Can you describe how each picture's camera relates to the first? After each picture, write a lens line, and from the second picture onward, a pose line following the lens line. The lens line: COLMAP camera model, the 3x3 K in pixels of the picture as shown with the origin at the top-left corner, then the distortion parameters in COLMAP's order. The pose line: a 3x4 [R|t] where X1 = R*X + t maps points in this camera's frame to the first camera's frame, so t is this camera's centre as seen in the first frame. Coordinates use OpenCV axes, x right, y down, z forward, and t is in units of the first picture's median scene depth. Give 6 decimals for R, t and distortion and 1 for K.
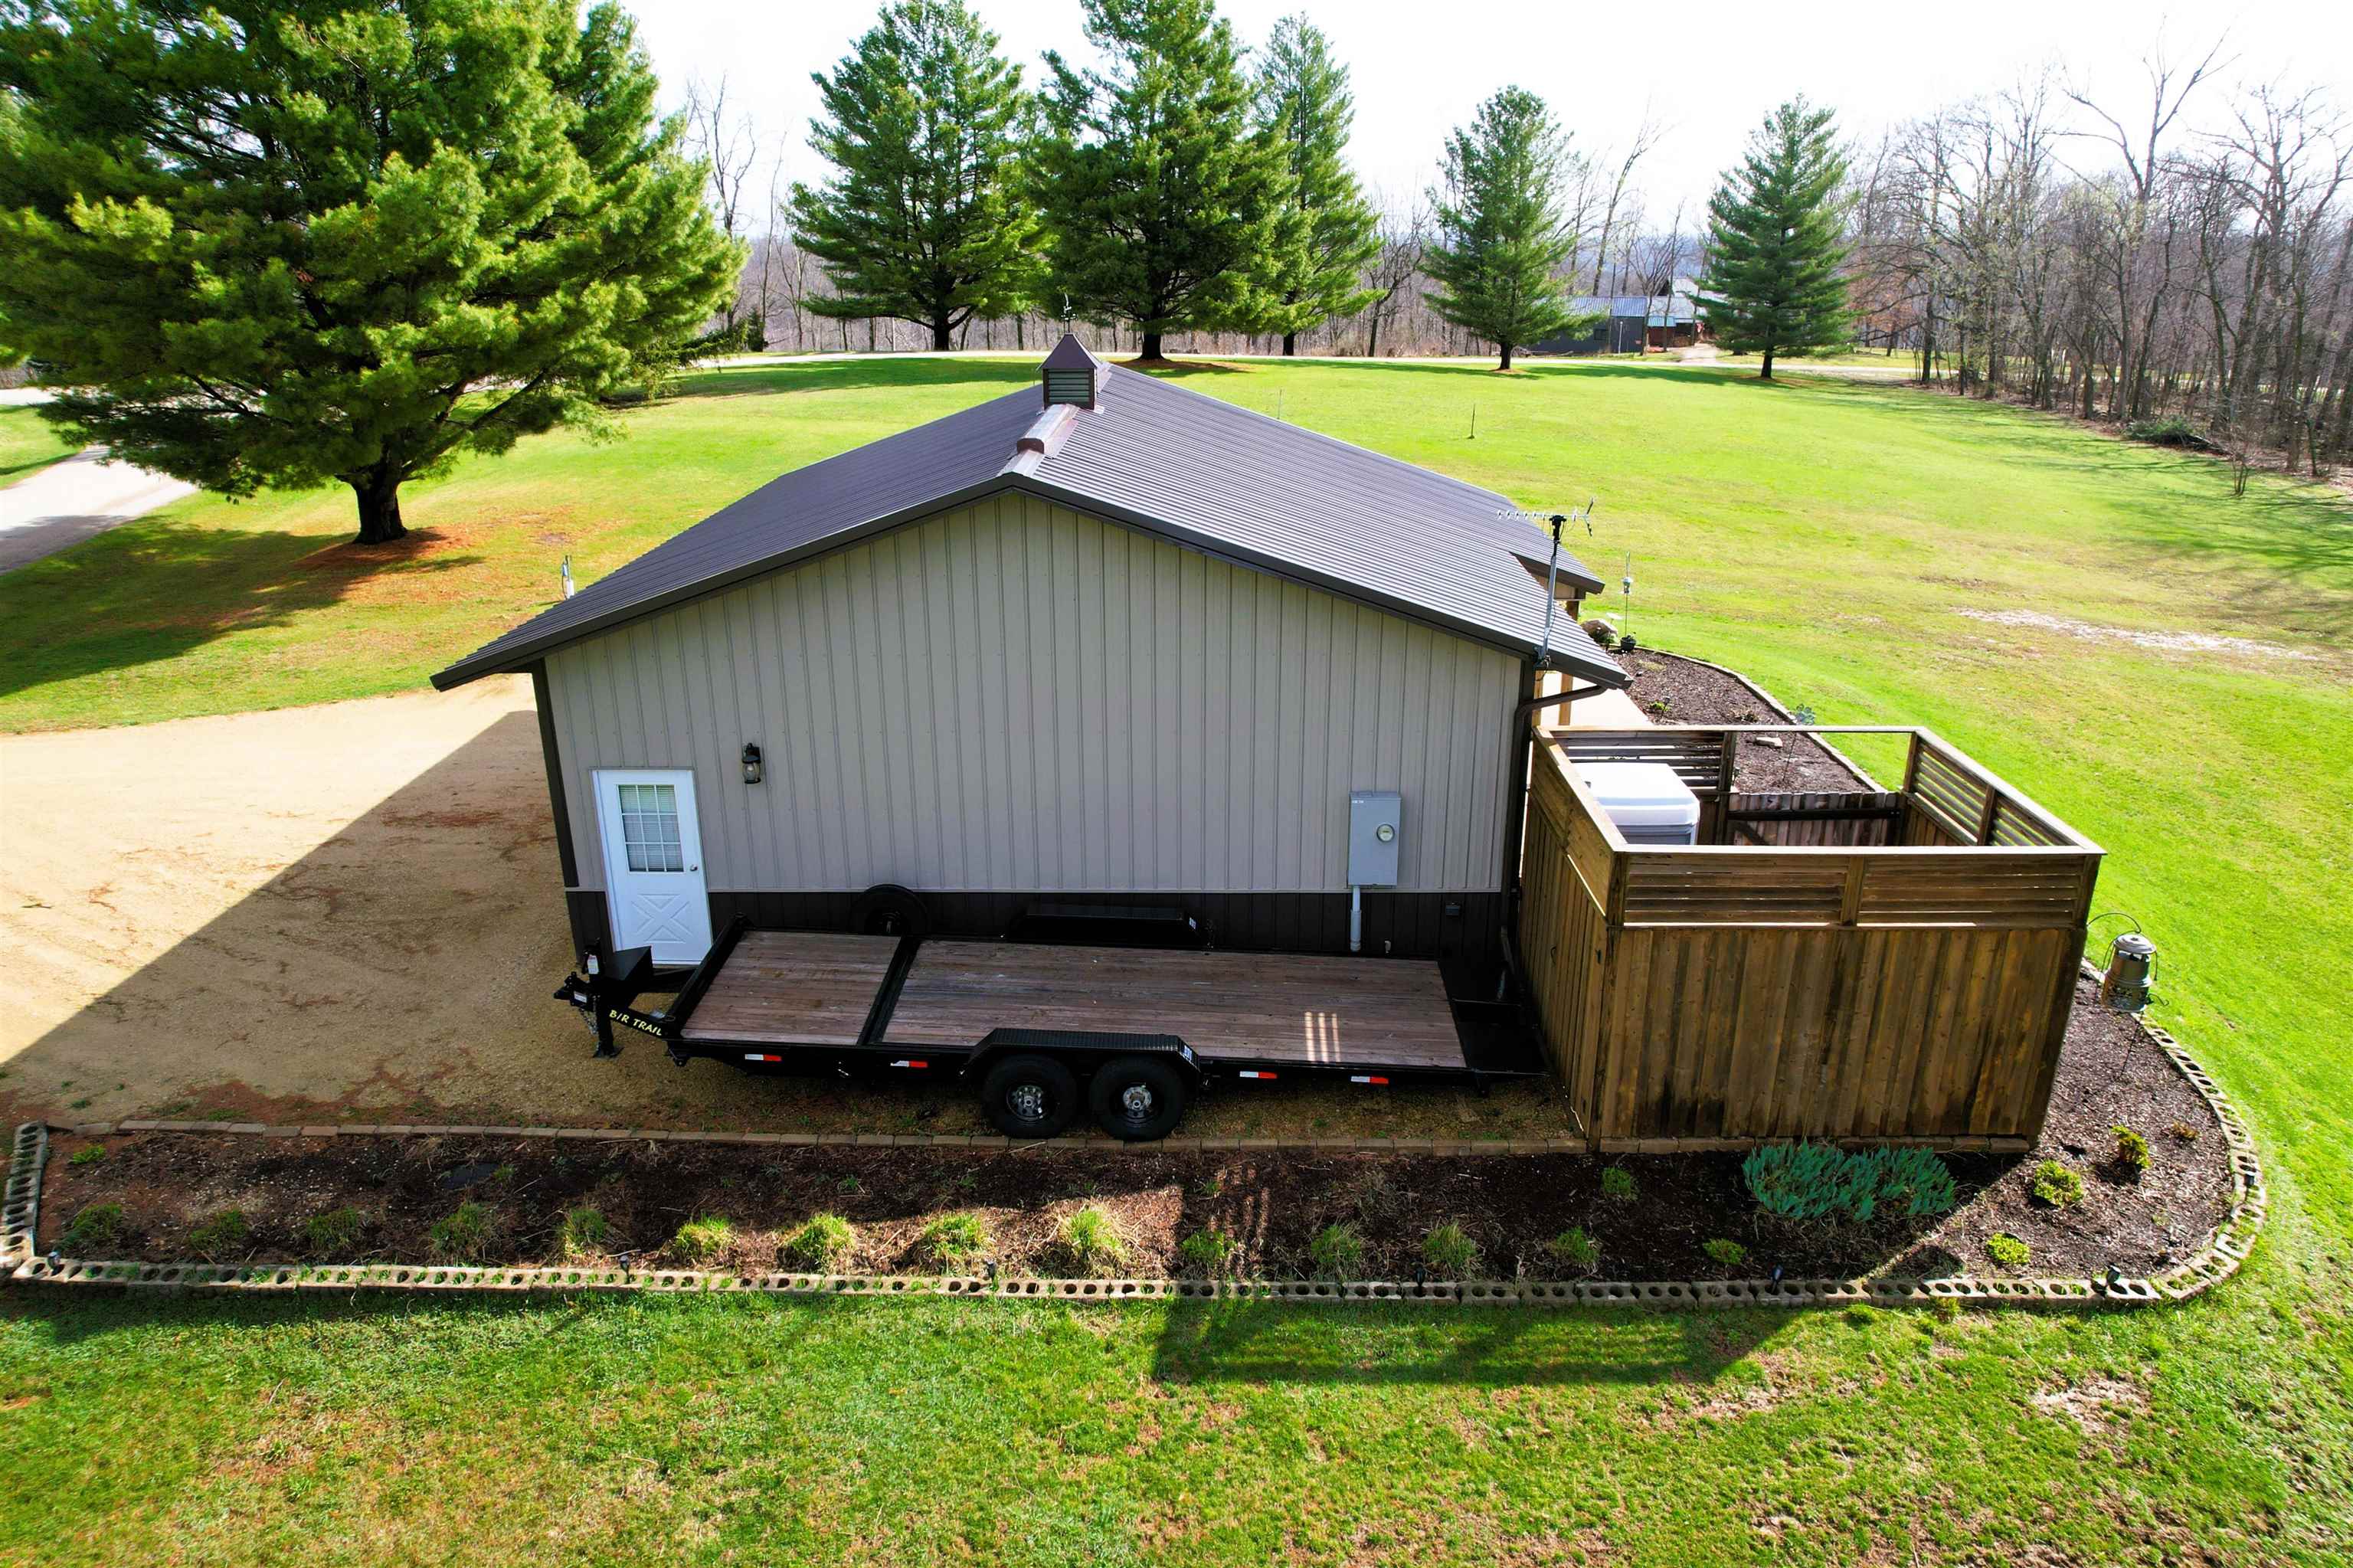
lens RADIAL K [[1509.2, 0, 1176.5], [0, 1509.2, 784.0], [0, 0, 1]] dist [-0.088118, 0.080223]
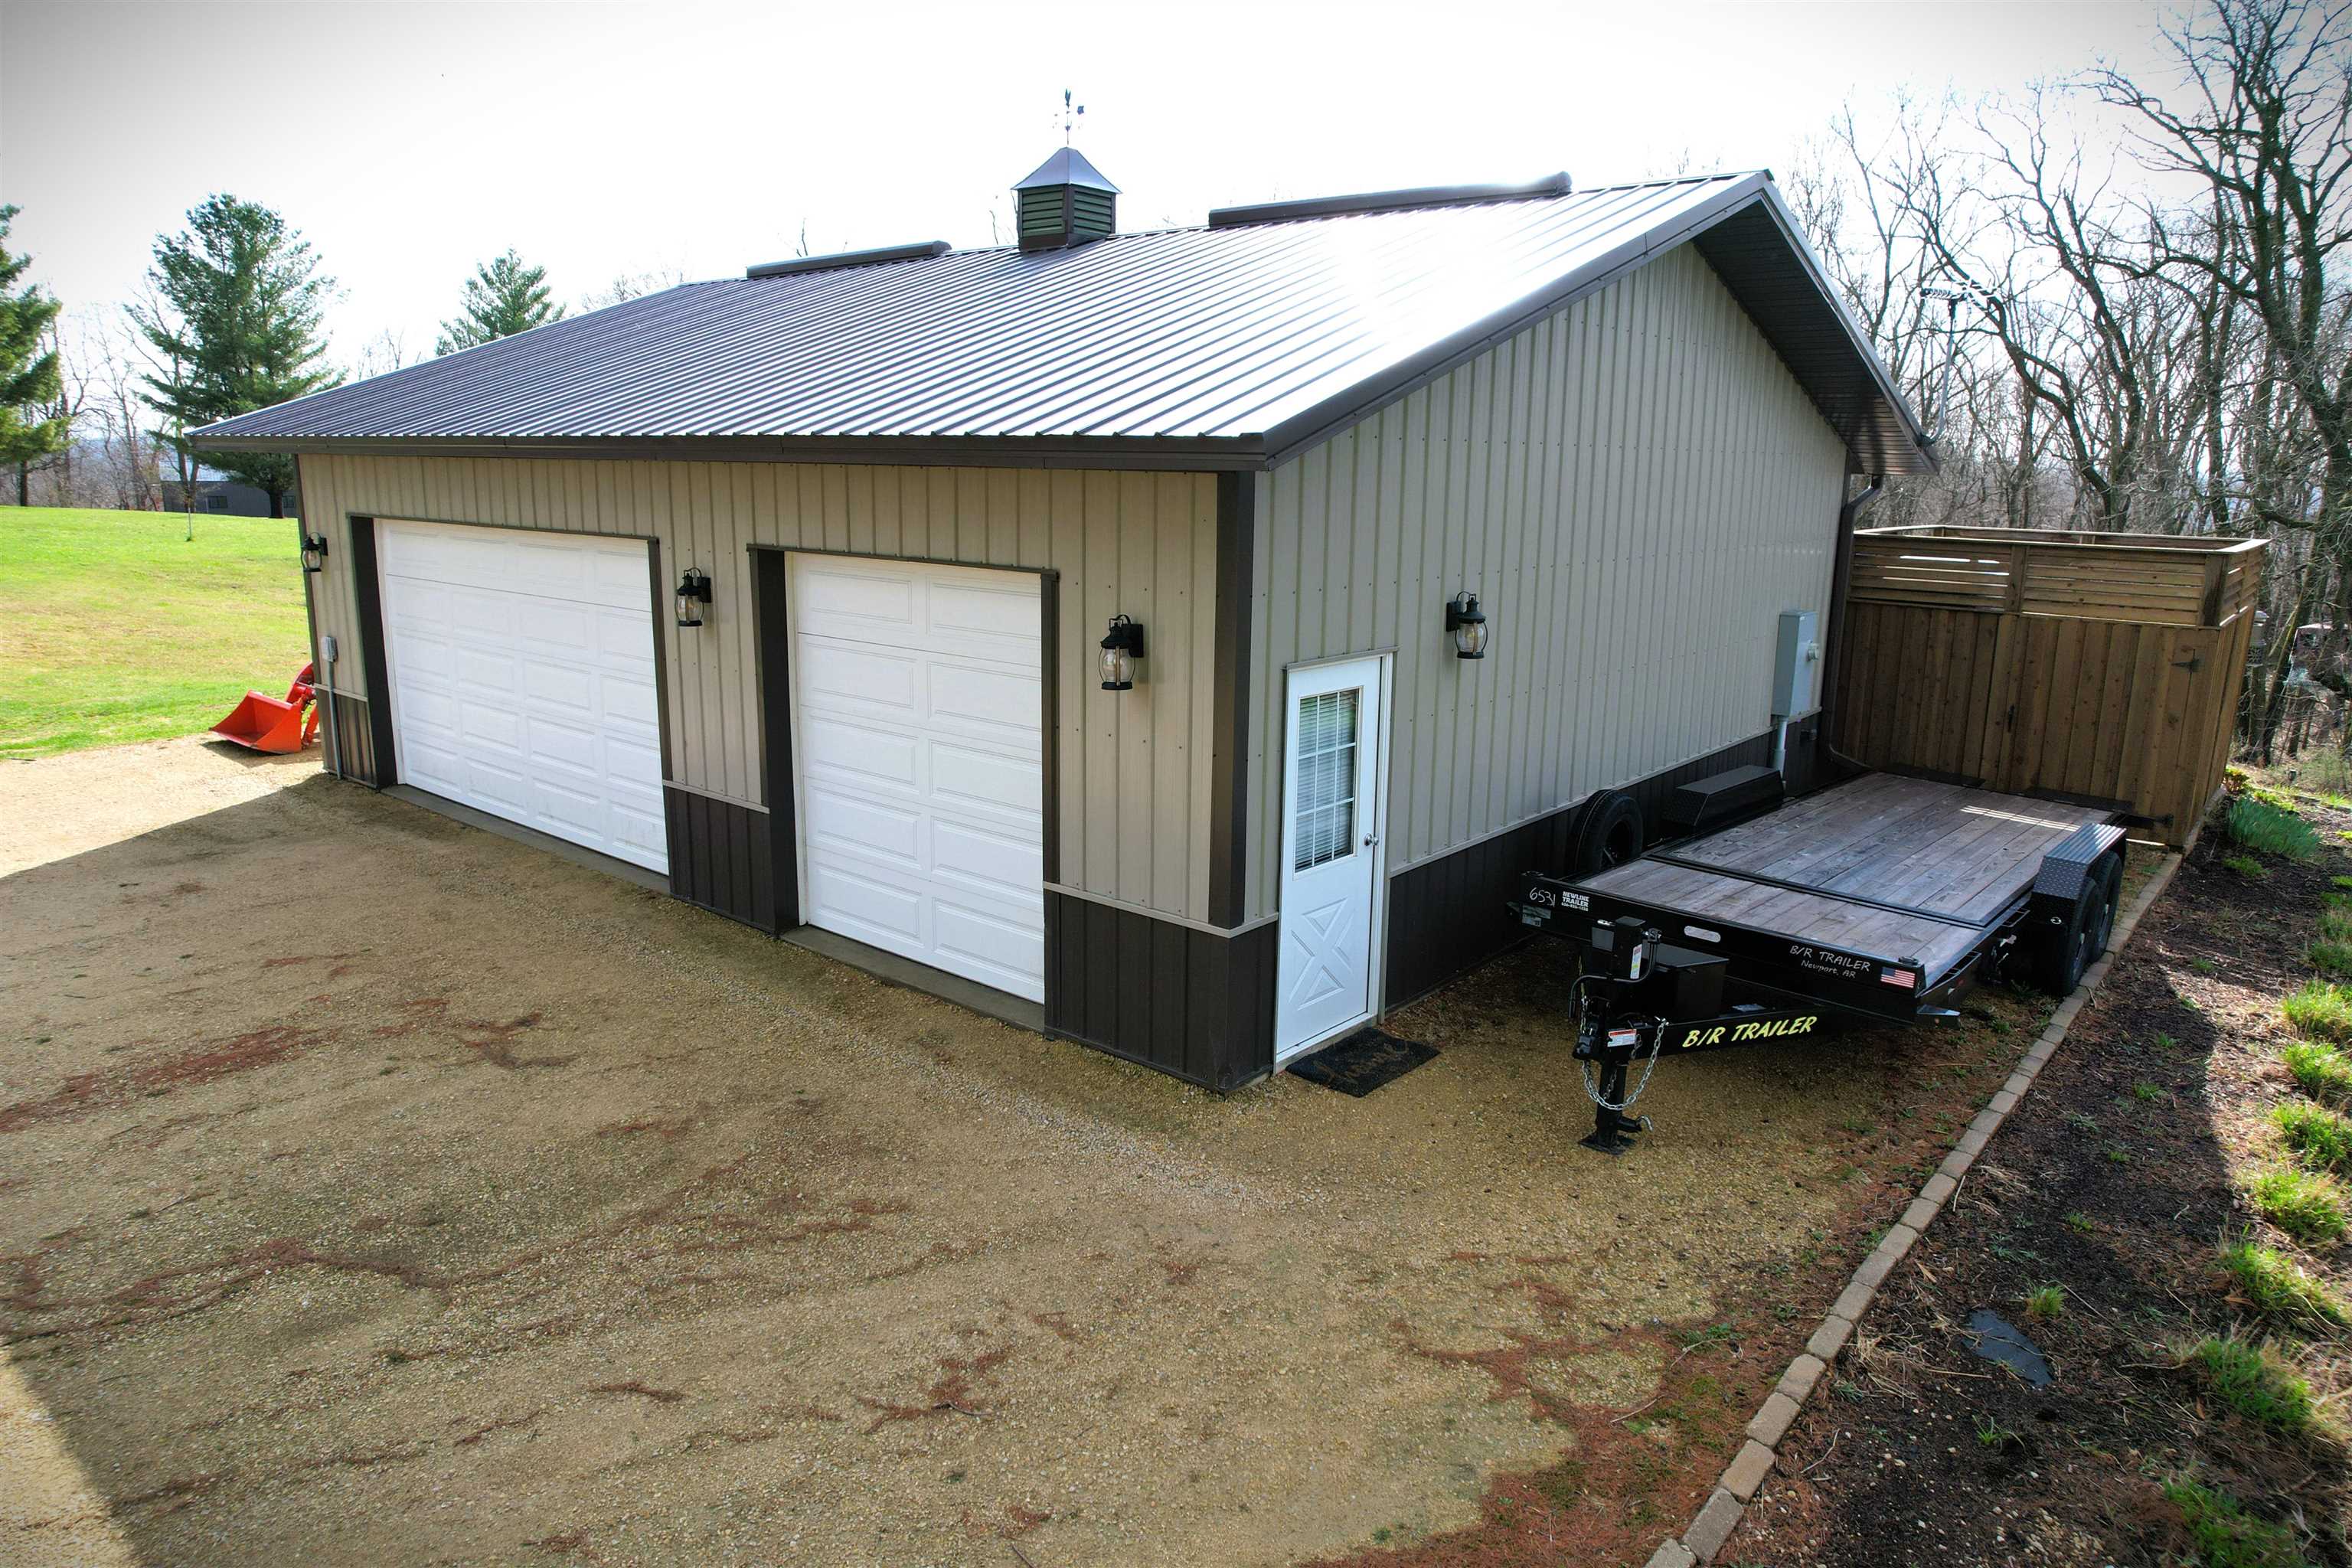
lens RADIAL K [[1508.5, 0, 1176.0], [0, 1508.5, 784.0], [0, 0, 1]] dist [-0.088118, 0.080223]
pose [[0.636317, -0.150977, 0.756510, -0.209667], [0.244023, 0.969698, -0.011730, 0.006714], [-0.731815, 0.192070, 0.653878, 0.183430]]
